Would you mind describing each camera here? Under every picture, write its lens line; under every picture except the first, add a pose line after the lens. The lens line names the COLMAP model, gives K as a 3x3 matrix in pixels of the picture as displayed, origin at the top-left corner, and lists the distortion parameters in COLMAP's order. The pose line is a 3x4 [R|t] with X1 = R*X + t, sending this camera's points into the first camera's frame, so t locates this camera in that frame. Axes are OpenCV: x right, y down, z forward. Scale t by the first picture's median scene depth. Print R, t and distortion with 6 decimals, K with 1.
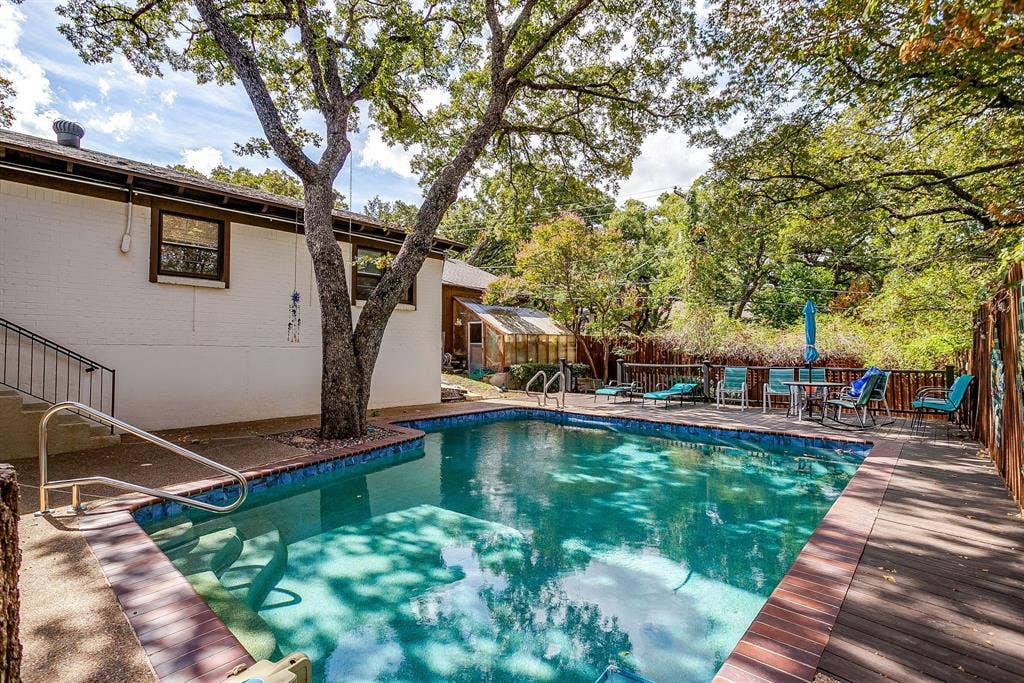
lens RADIAL K [[494.9, 0, 507.8], [0, 494.9, 339.1], [0, 0, 1]] dist [-0.060125, 0.035930]
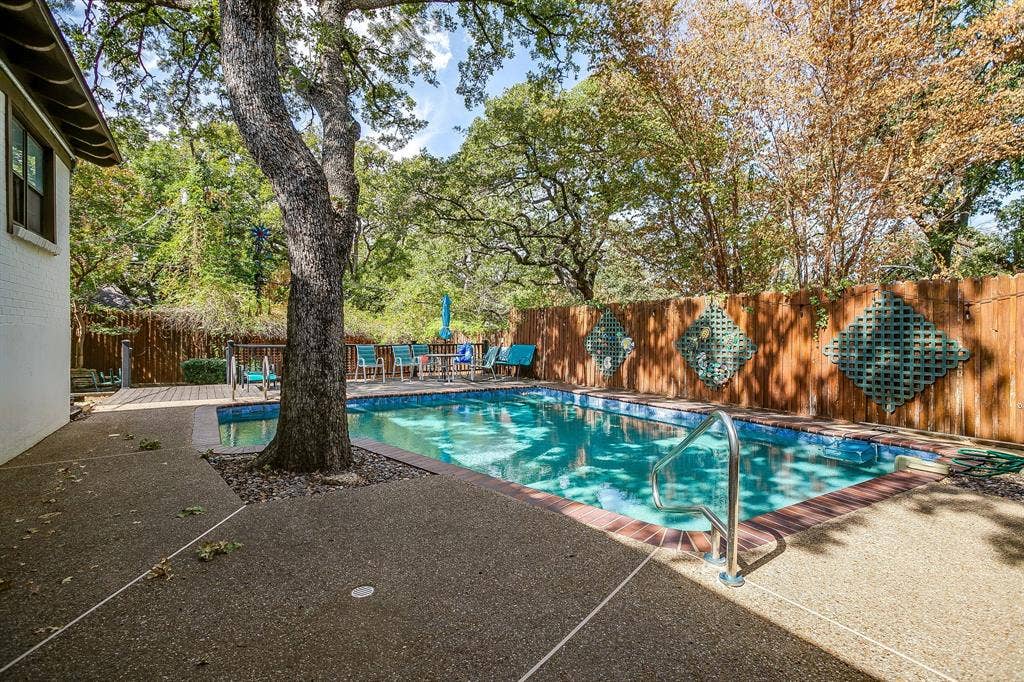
lens RADIAL K [[494.9, 0, 507.8], [0, 494.9, 338.6], [0, 0, 1]] dist [-0.060125, 0.035930]
pose [[0.269323, -0.024882, 0.962728, -1.332437], [-0.009964, 0.999541, 0.028620, 0.044826], [-0.962998, -0.017301, 0.268952, 0.928288]]
